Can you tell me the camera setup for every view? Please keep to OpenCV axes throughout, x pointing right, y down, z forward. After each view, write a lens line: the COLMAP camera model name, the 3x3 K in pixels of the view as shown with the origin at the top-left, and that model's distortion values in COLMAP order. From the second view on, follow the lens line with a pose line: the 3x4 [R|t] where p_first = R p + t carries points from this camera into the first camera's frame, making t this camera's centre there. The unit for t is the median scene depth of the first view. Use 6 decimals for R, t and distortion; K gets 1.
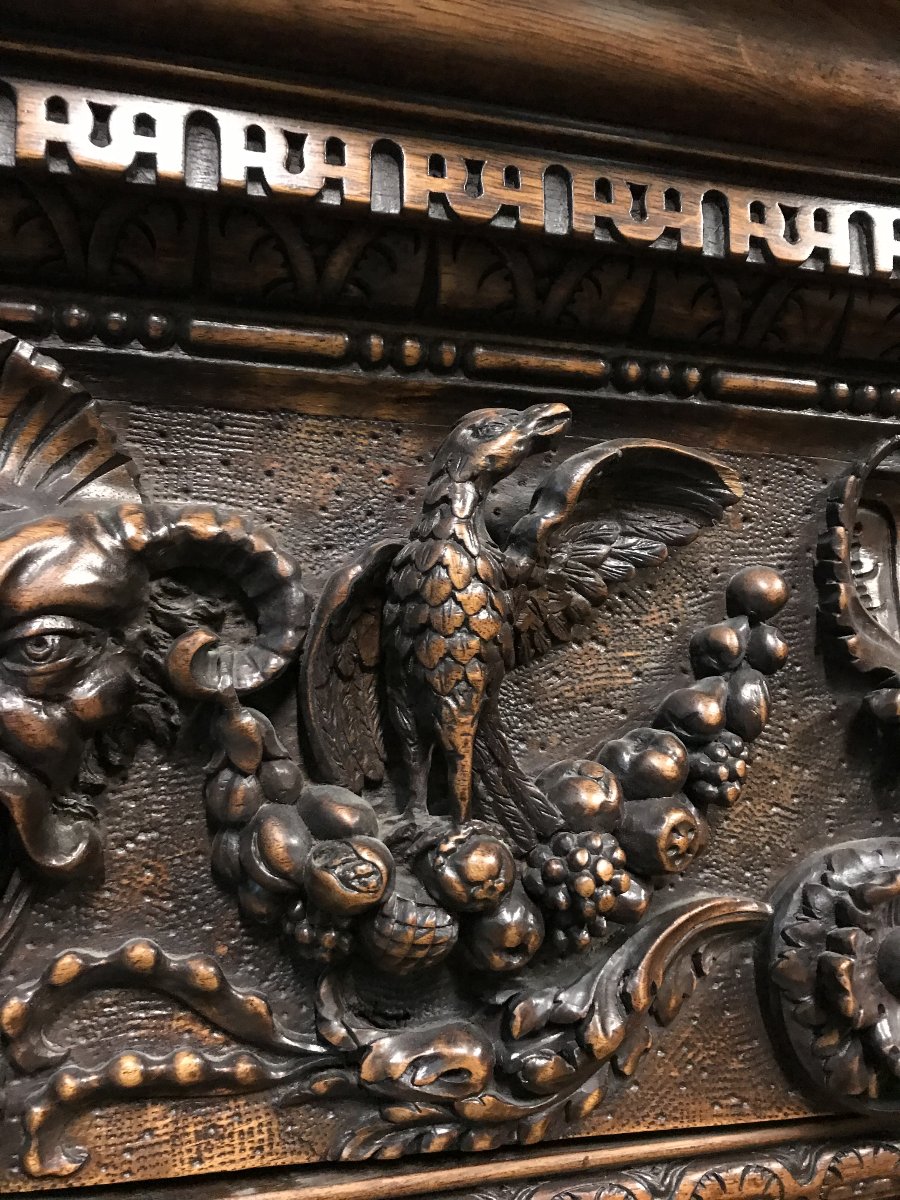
lens RADIAL K [[1002.9, 0, 445.8], [0, 1002.9, 601.7], [0, 0, 1]] dist [0.019434, -0.007190]
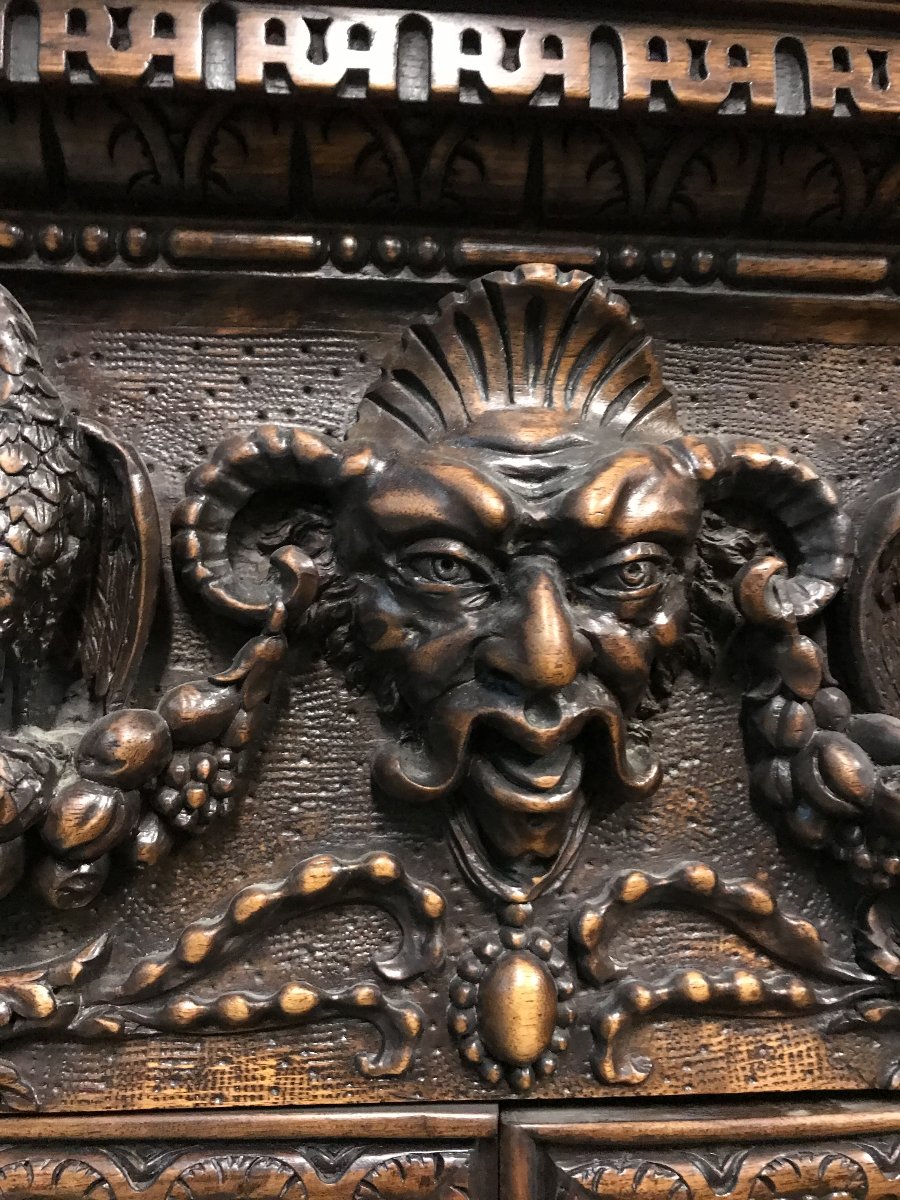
lens RADIAL K [[1013.9, 0, 450.0], [0, 1013.9, 600.0], [0, 0, 1]] dist [-0.000491, 0.016160]
pose [[0.987120, -0.019591, -0.158780, -0.372522], [0.021285, 0.999733, 0.008979, 0.052492], [0.158562, -0.012243, 0.987273, -0.057999]]
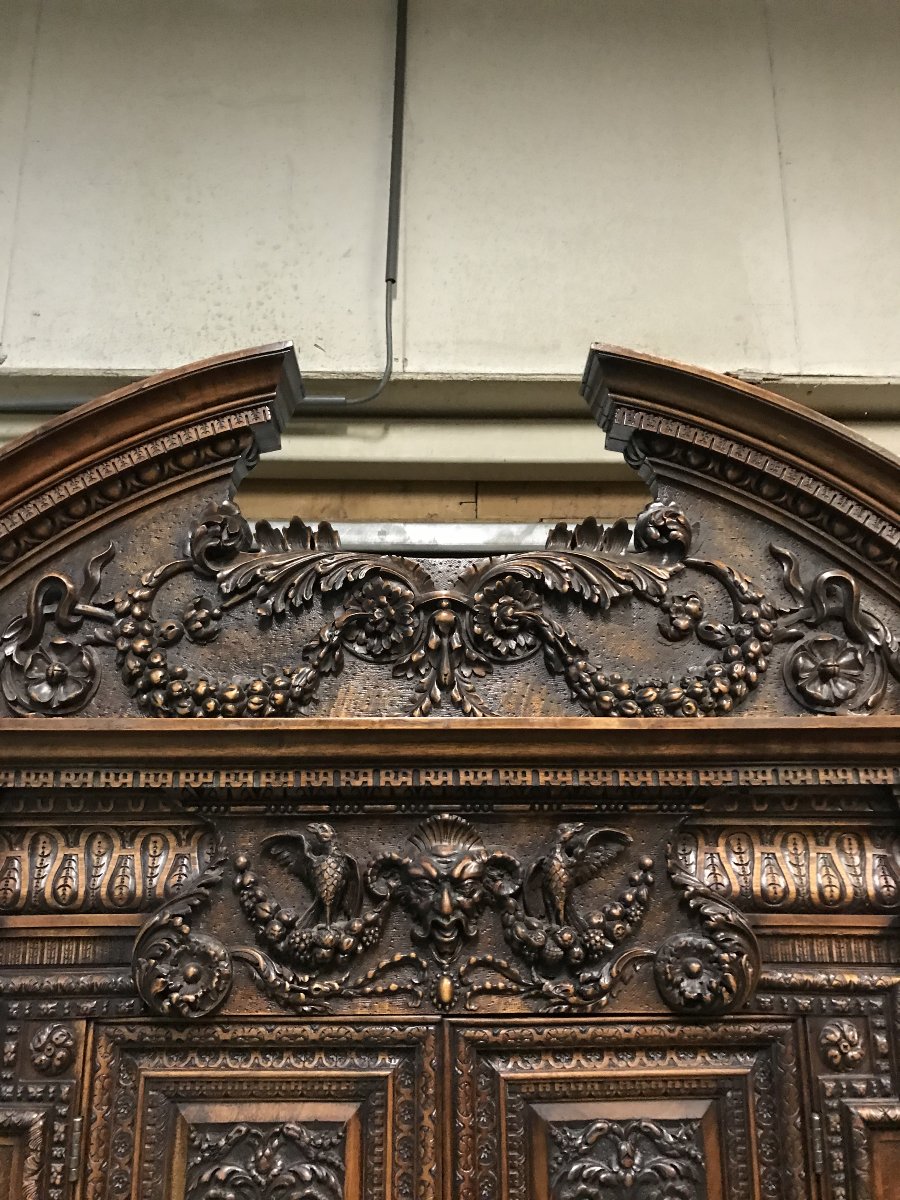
lens RADIAL K [[980.0, 0, 442.3], [0, 980.0, 600.4], [0, 0, 1]] dist [0.009687, 0.011674]
pose [[0.972157, -0.067746, -0.224323, 0.524719], [0.039783, 0.991116, -0.126909, -0.612432], [0.230928, 0.114451, 0.966216, -3.144699]]
